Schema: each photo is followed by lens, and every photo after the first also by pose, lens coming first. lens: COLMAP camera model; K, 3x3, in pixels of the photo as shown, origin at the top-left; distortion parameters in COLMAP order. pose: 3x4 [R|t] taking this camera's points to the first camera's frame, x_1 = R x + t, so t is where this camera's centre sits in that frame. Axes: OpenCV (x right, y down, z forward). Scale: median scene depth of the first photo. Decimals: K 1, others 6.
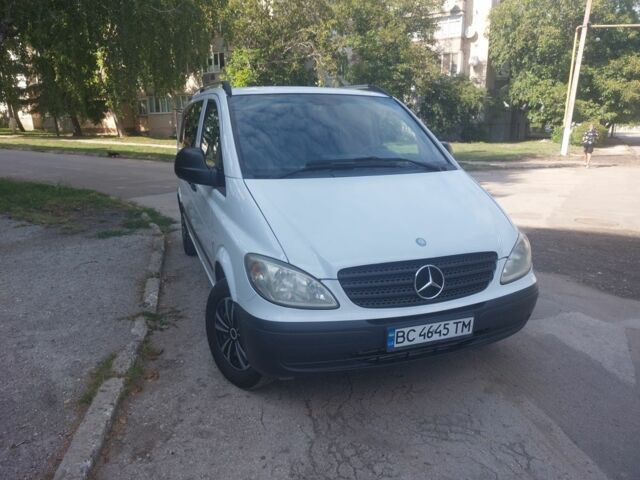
lens RADIAL K [[507.3, 0, 321.0], [0, 507.3, 240.3], [0, 0, 1]] dist [-0.005690, -0.001236]
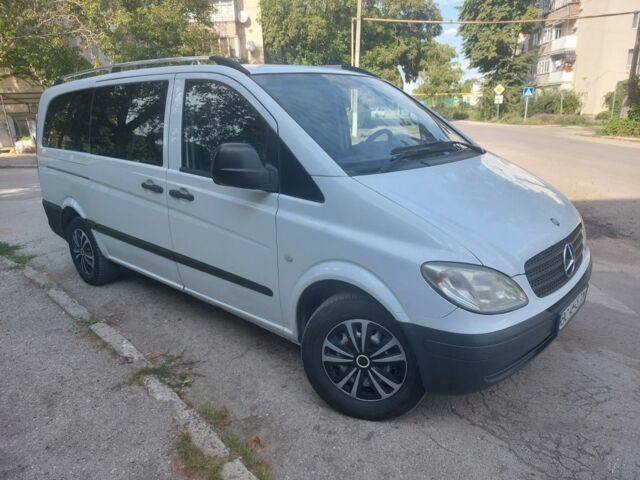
lens RADIAL K [[507.3, 0, 319.7], [0, 507.3, 239.9], [0, 0, 1]] dist [-0.005690, -0.001236]
pose [[0.859741, -0.141879, 0.490628, -0.133942], [0.129348, 0.989808, 0.059571, -0.016150], [-0.494080, 0.012246, 0.869330, 0.065409]]
